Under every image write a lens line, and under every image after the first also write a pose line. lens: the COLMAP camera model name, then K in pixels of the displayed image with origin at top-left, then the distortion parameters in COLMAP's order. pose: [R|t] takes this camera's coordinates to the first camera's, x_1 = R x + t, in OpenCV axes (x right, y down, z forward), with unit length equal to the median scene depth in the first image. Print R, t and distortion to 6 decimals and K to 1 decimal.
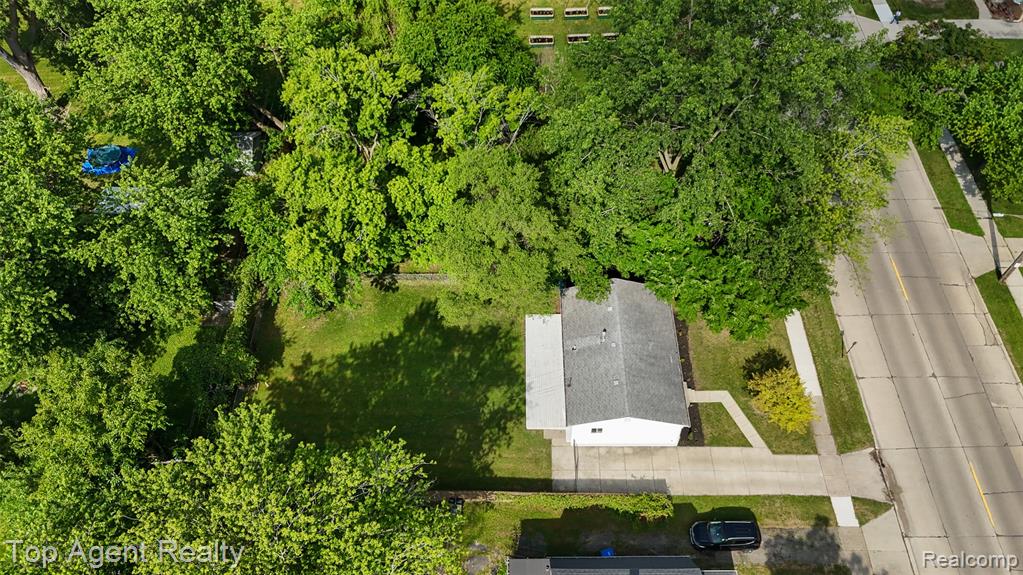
lens RADIAL K [[750.8, 0, 511.5], [0, 750.8, 287.5], [0, 0, 1]] dist [0.064174, -0.055501]
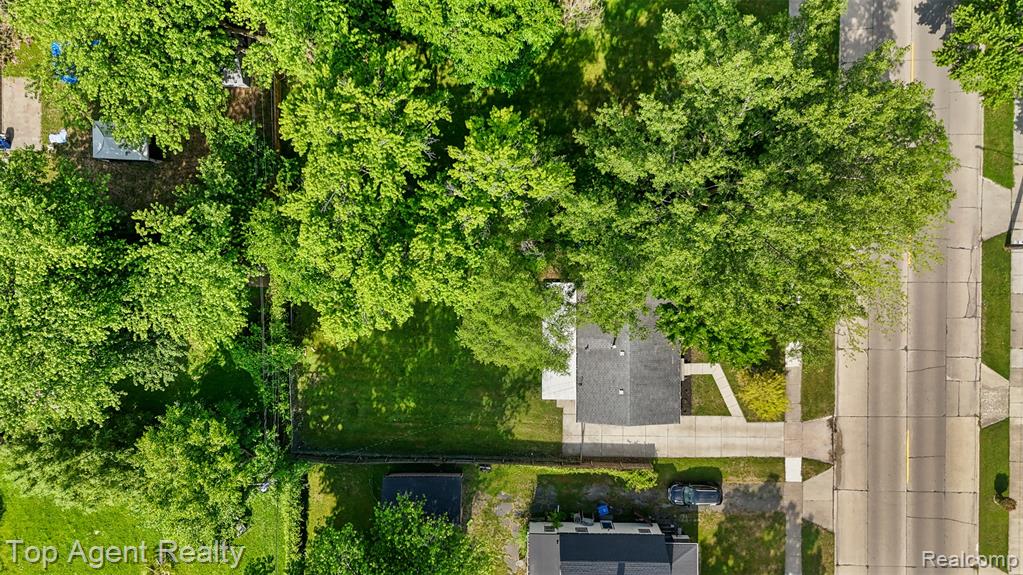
lens RADIAL K [[750.8, 0, 511.5], [0, 750.8, 287.5], [0, 0, 1]] dist [0.064174, -0.055501]
pose [[0.999994, -0.000522, -0.003330, -0.024992], [0.002430, 0.796157, 0.605086, -0.680594], [0.002336, -0.605090, 0.796153, 0.171472]]
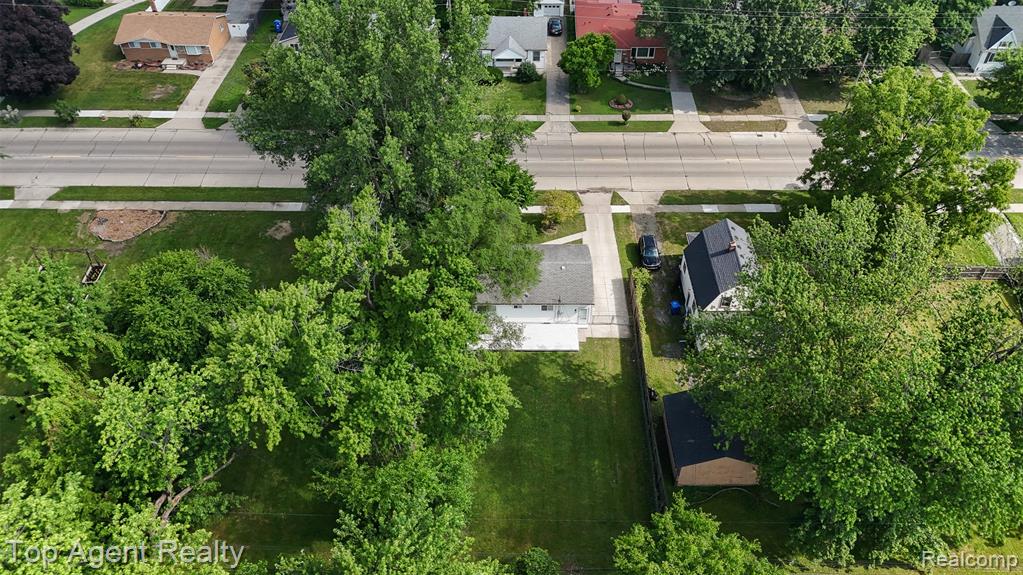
lens RADIAL K [[750.8, 0, 511.5], [0, 750.8, 287.5], [0, 0, 1]] dist [0.064174, -0.055501]
pose [[0.003491, -0.664620, 0.747173, -0.829270], [0.810682, 0.439338, 0.387009, -0.419653], [-0.585476, 0.604369, 0.540330, 0.359368]]
